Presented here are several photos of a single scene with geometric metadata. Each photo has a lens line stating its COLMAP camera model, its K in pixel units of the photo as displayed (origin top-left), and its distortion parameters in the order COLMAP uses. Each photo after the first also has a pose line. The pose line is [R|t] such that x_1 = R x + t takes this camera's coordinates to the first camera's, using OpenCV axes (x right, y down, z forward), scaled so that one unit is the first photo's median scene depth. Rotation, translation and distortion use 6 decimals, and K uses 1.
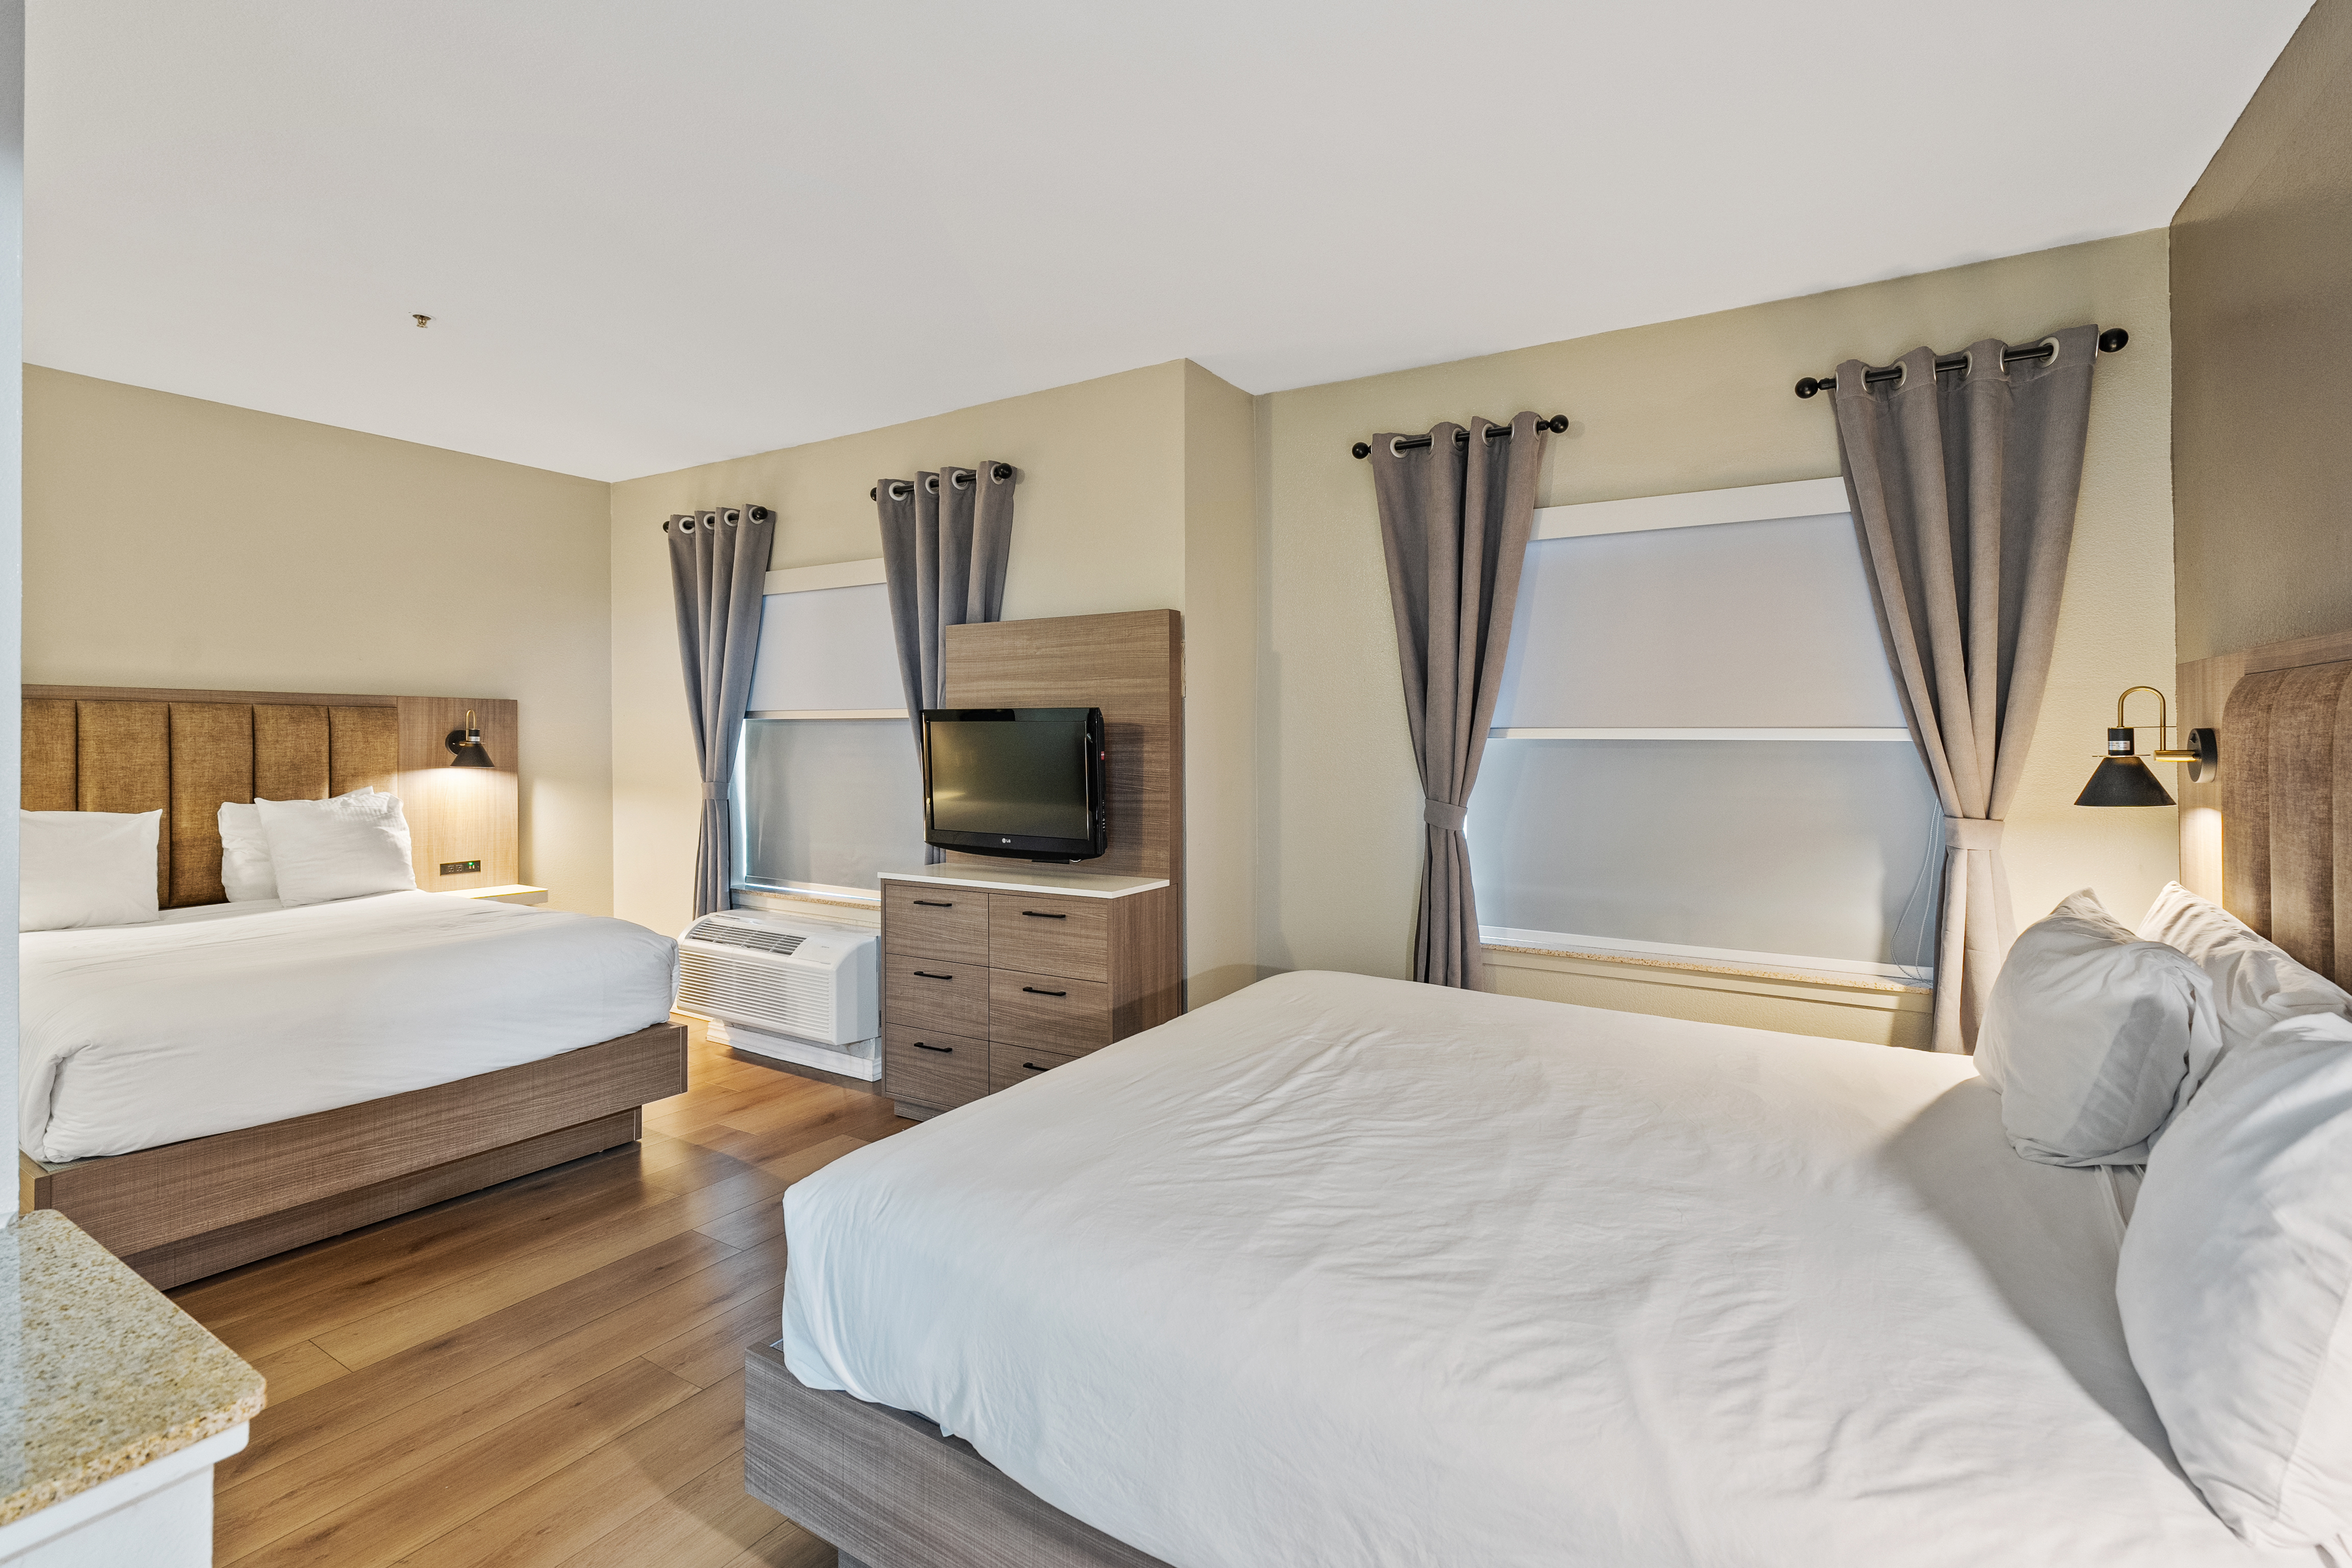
lens RADIAL K [[1112.3, 0, 1180.3], [0, 1112.3, 704.7], [0, 0, 1]] dist [0.006452, -0.000320]
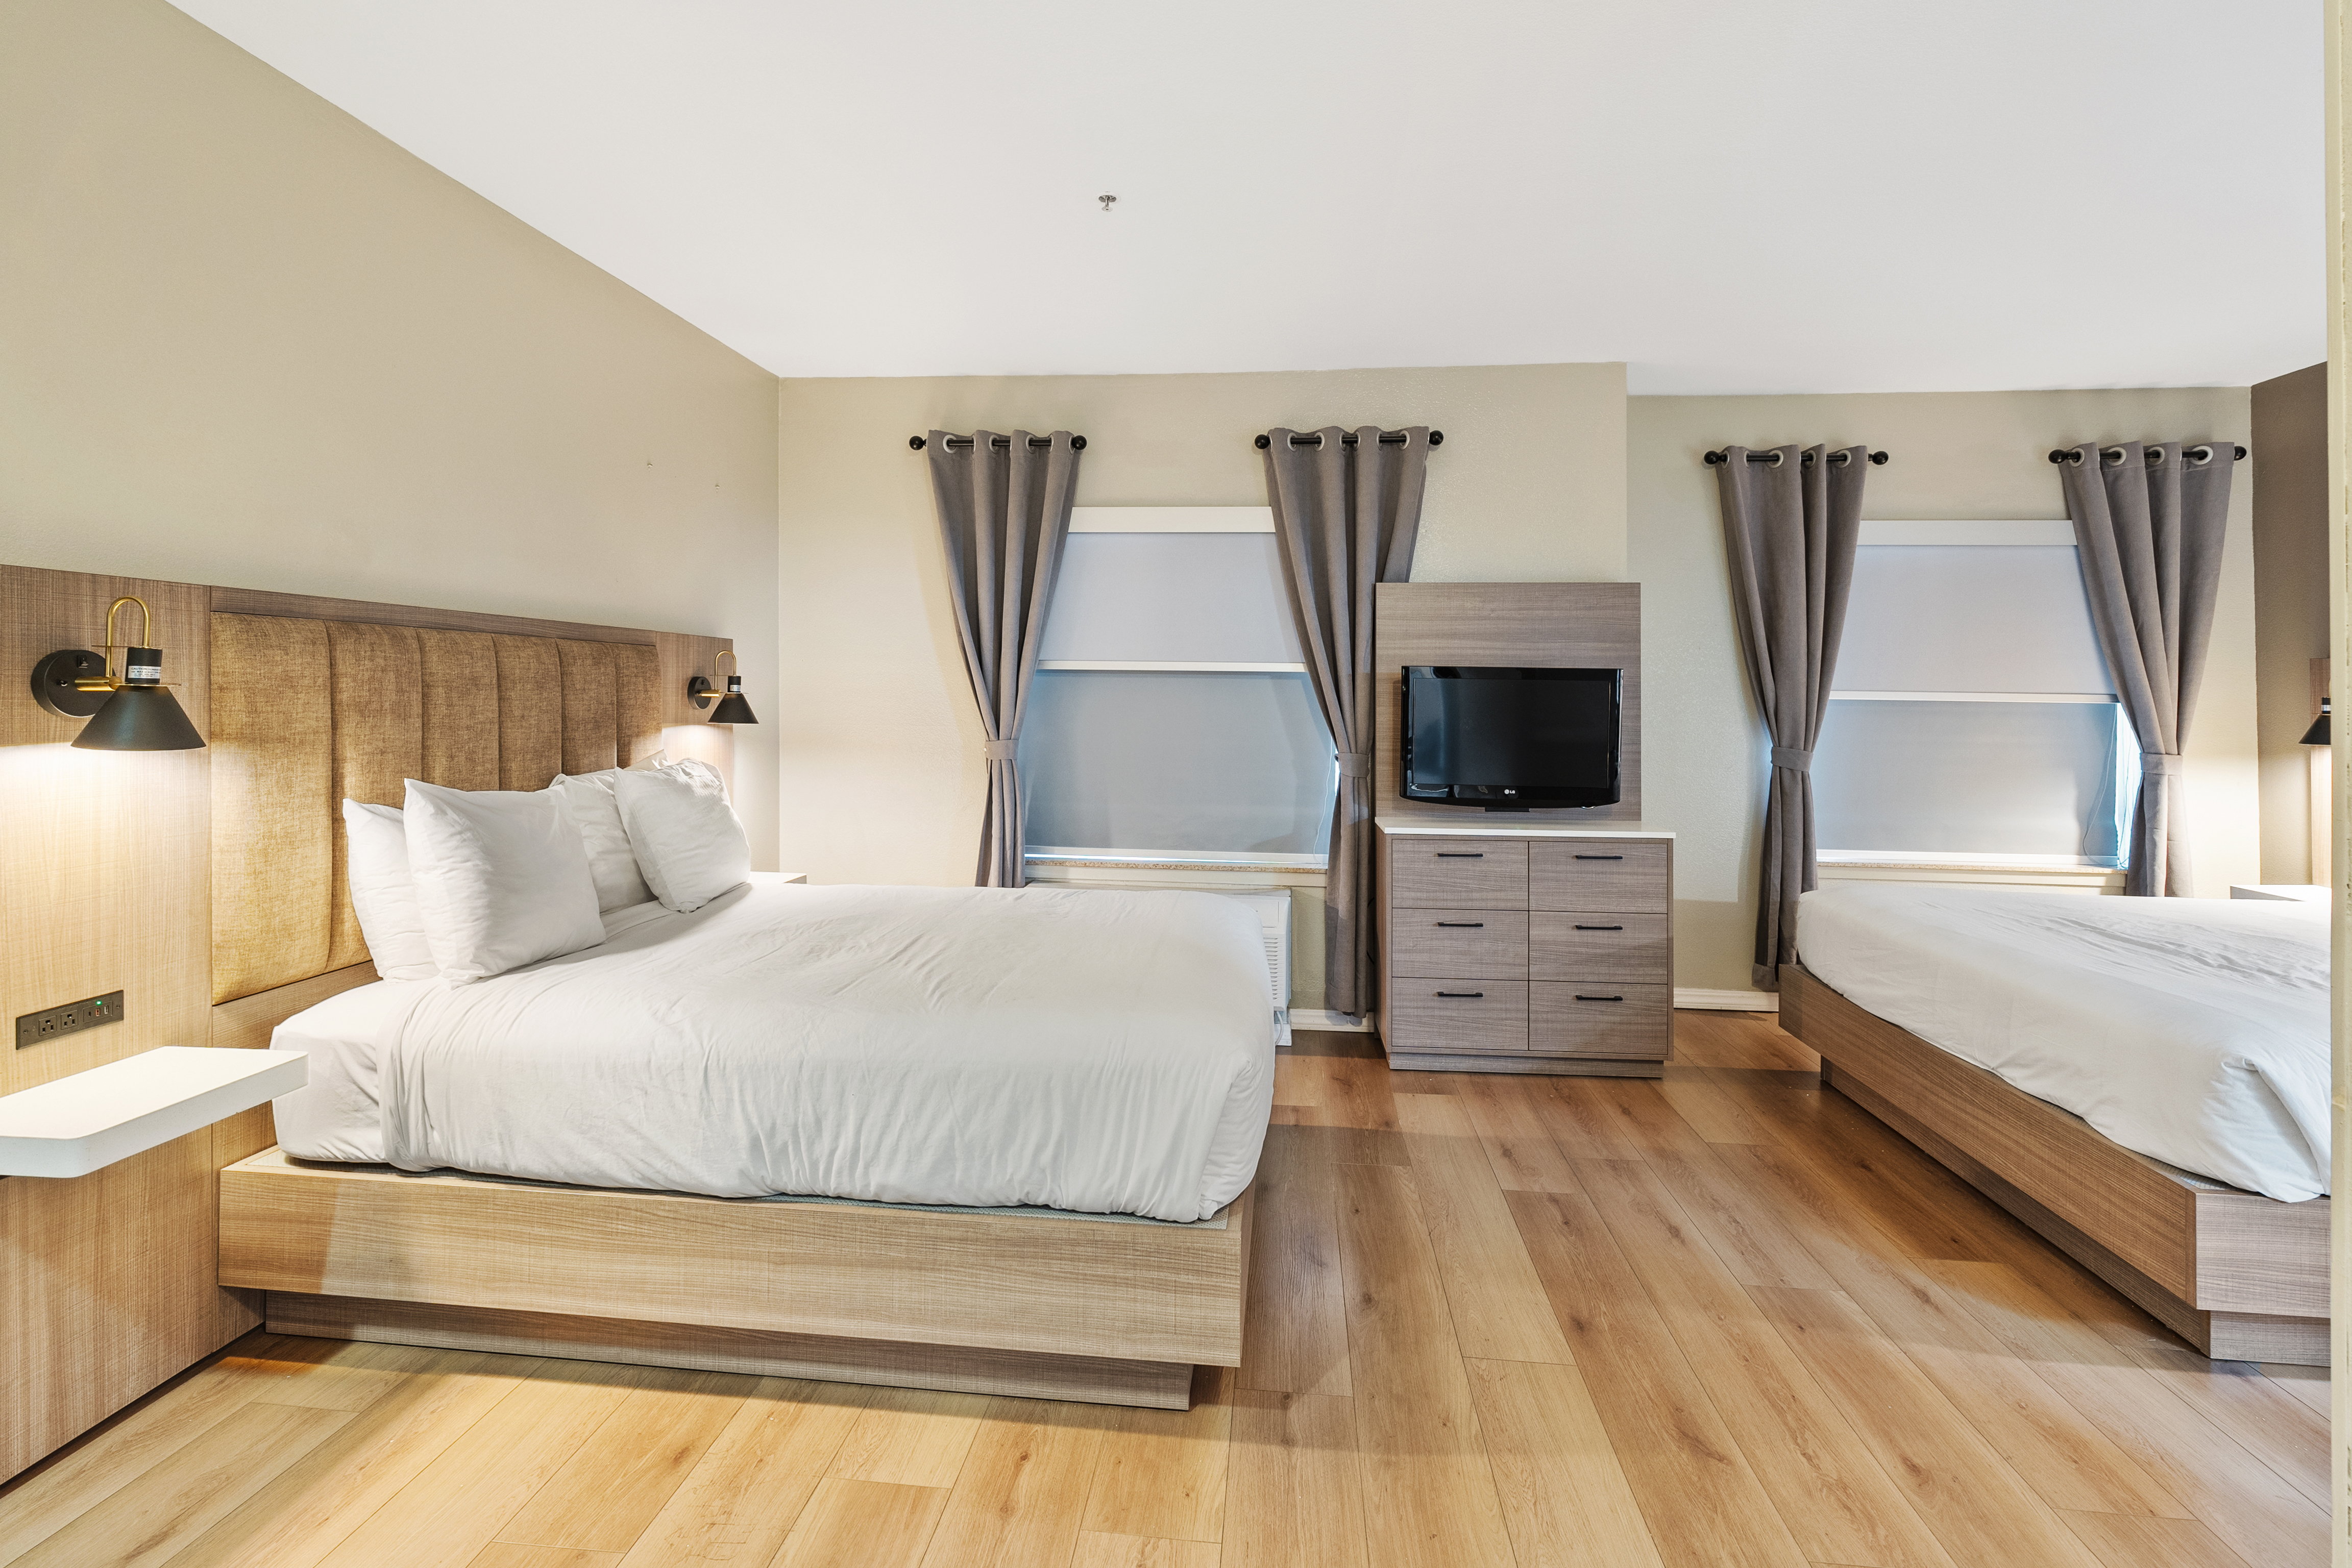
lens RADIAL K [[1086.3, 0, 1175.6], [0, 1086.3, 696.5], [0, 0, 1]] dist [-0.003026, 0.000949]
pose [[0.889980, 0.015264, 0.455745, -0.917376], [-0.020575, 0.999766, 0.006695, 0.032008], [-0.455536, -0.015336, 0.890085, 0.234022]]
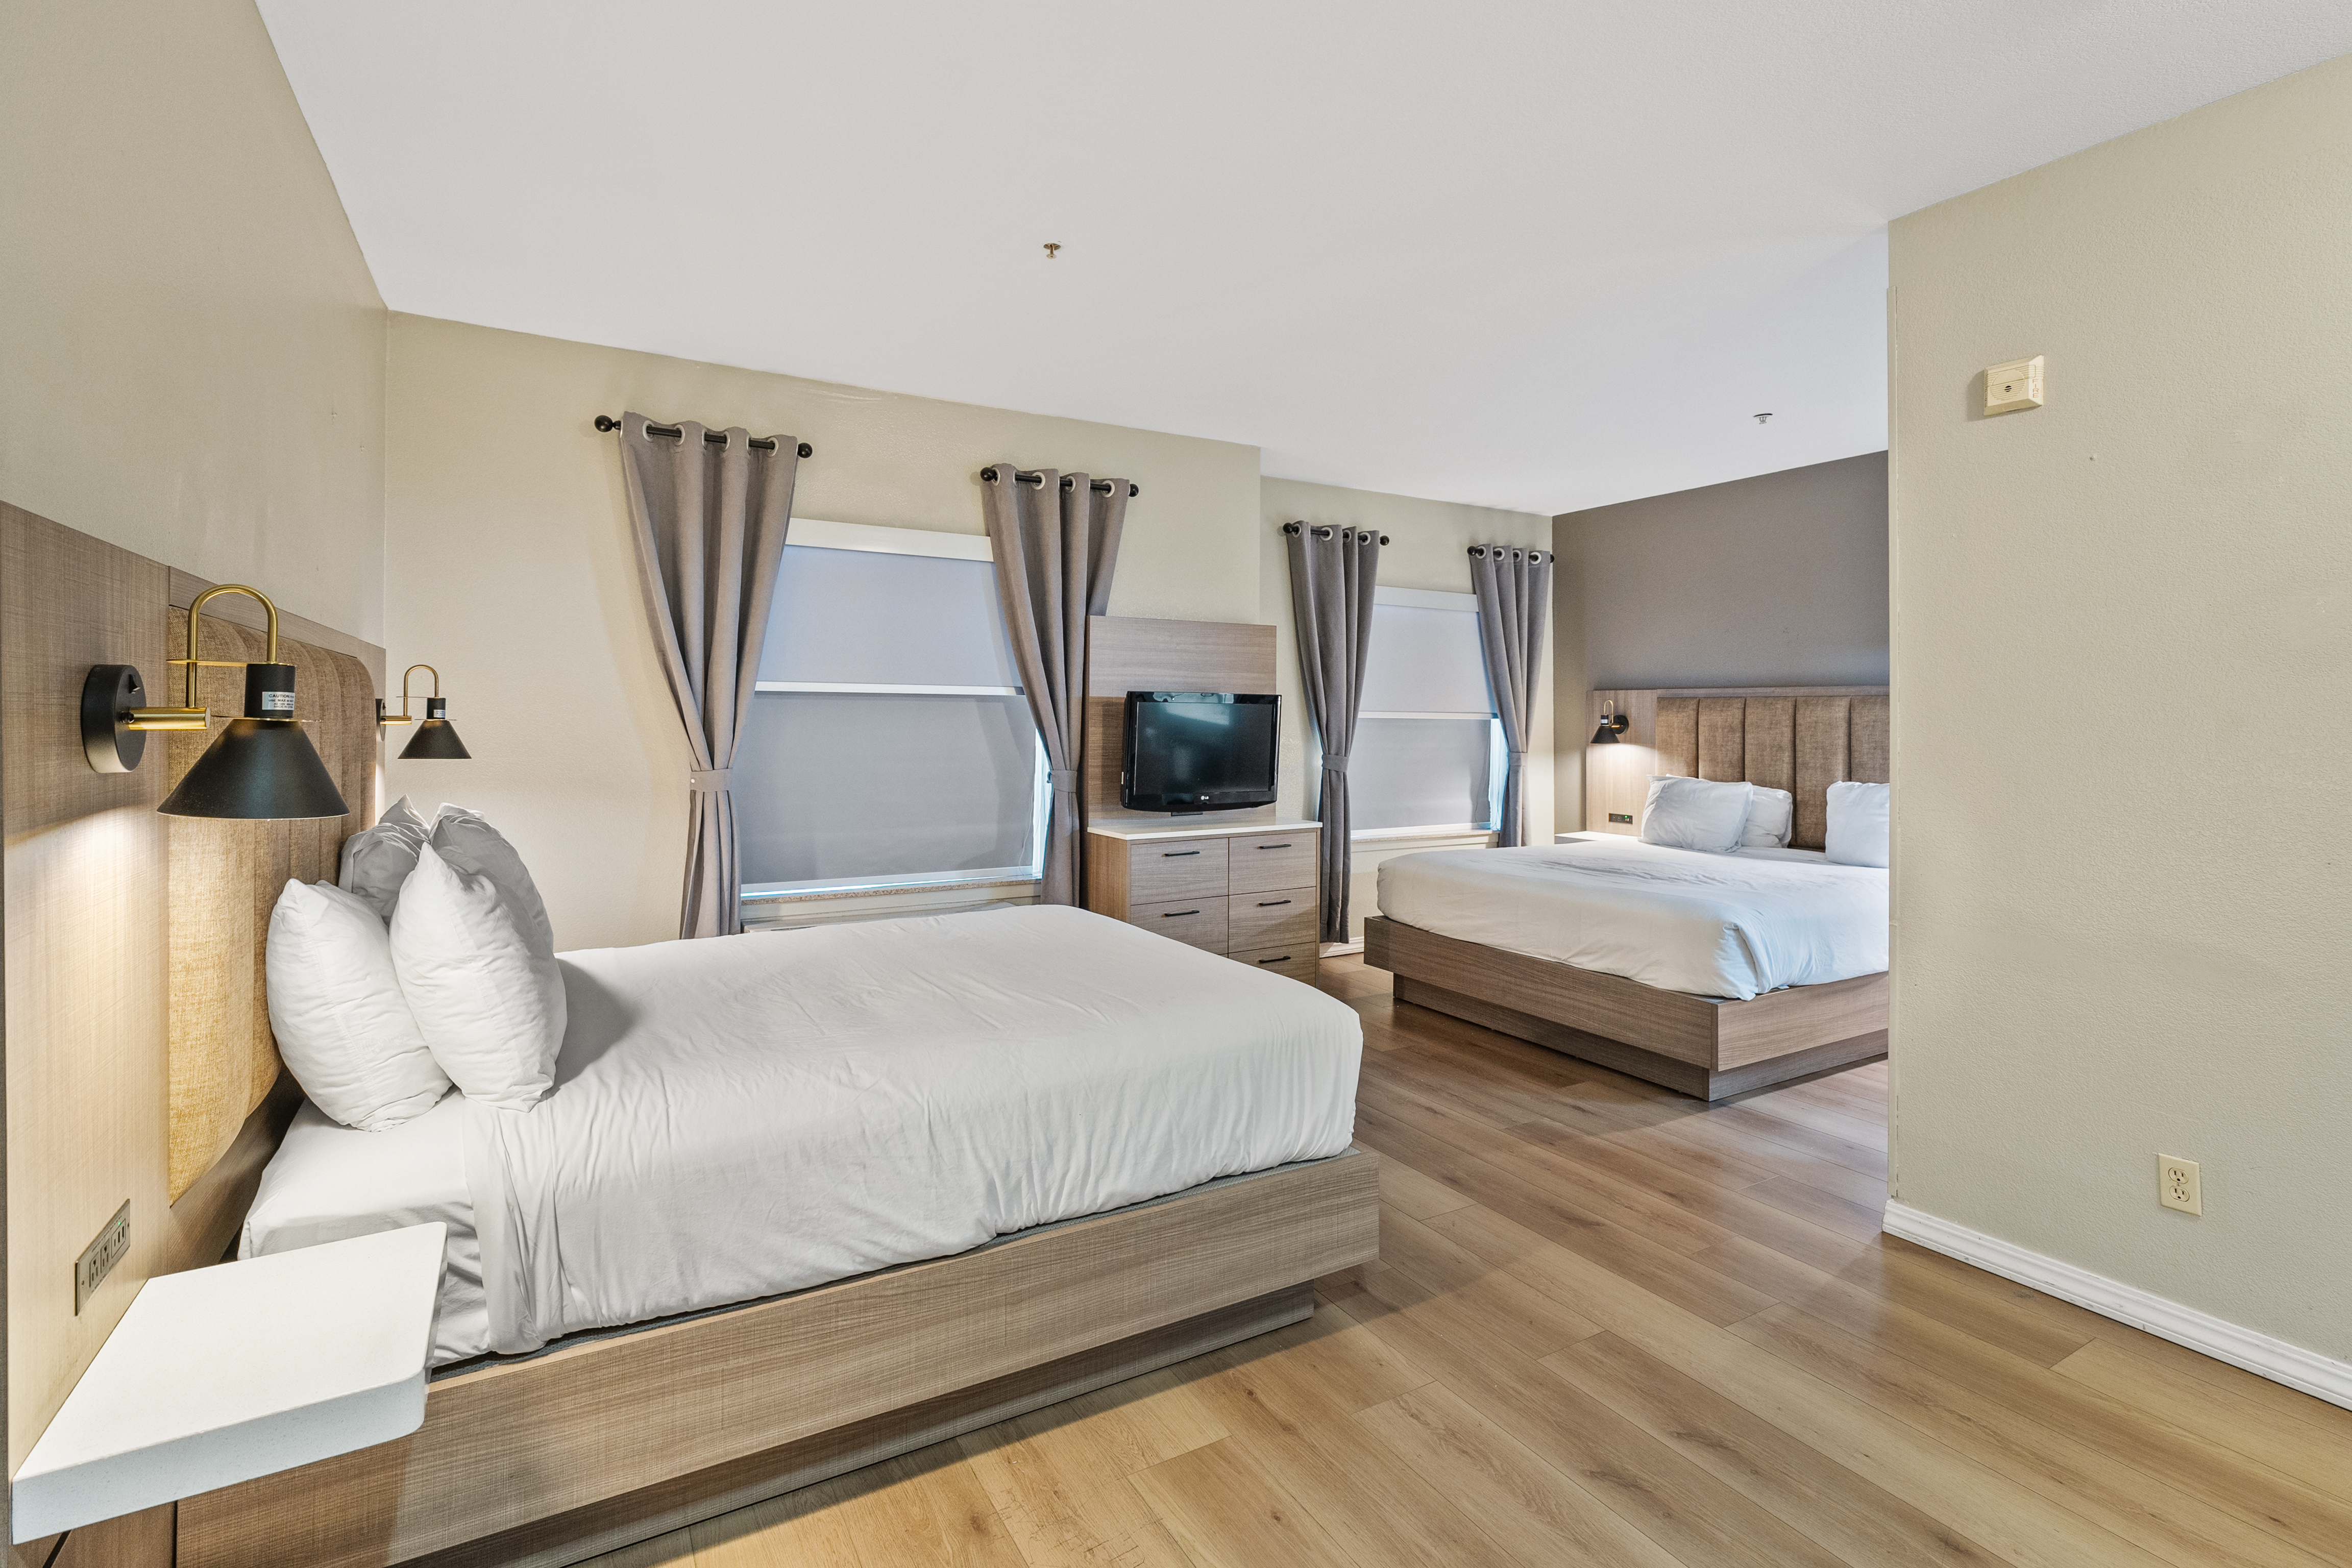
lens RADIAL K [[1082.2, 0, 1174.8], [0, 1082.2, 714.0], [0, 0, 1]] dist [-0.003415, 0.000020]
pose [[0.453493, 0.011512, 0.891185, -1.267626], [-0.015907, 0.999862, -0.004821, 0.034858], [-0.891118, -0.011990, 0.453614, 0.484076]]
